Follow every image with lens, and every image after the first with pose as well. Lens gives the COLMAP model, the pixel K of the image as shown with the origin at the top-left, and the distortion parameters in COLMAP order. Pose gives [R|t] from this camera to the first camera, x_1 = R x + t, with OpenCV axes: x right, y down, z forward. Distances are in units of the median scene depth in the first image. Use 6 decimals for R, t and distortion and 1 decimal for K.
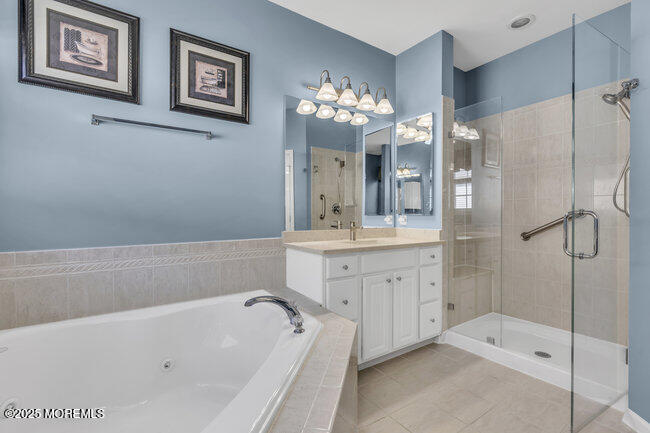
lens RADIAL K [[295.8, 0, 325.6], [0, 295.8, 215.7], [0, 0, 1]] dist [-0.000670, 0.000782]
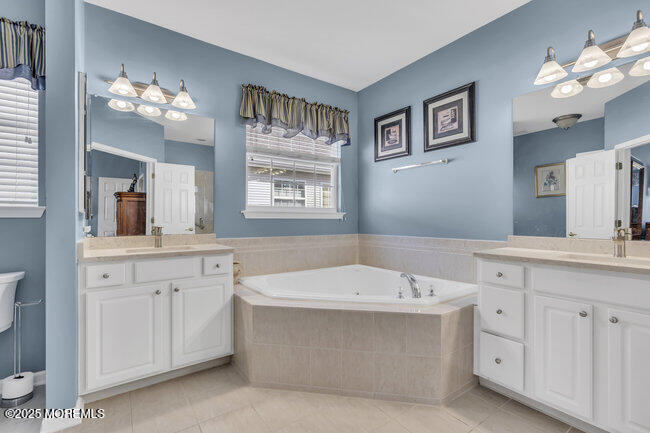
lens RADIAL K [[295.8, 0, 326.3], [0, 295.8, 215.6], [0, 0, 1]] dist [-0.000670, 0.000782]
pose [[0.033675, -0.014799, -0.999323, 0.945121], [-0.007411, 0.999859, -0.015057, 0.005343], [0.999405, 0.007913, 0.033561, 0.397573]]
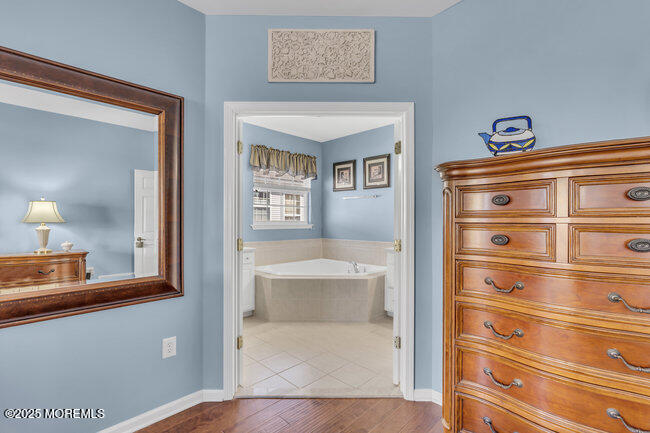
lens RADIAL K [[295.8, 0, 326.7], [0, 295.8, 217.6], [0, 0, 1]] dist [-0.000670, 0.000782]
pose [[0.198799, -0.010550, -0.979984, 1.805863], [-0.011890, 0.999842, -0.013176, -0.066589], [0.979968, 0.014271, 0.198642, 0.157348]]
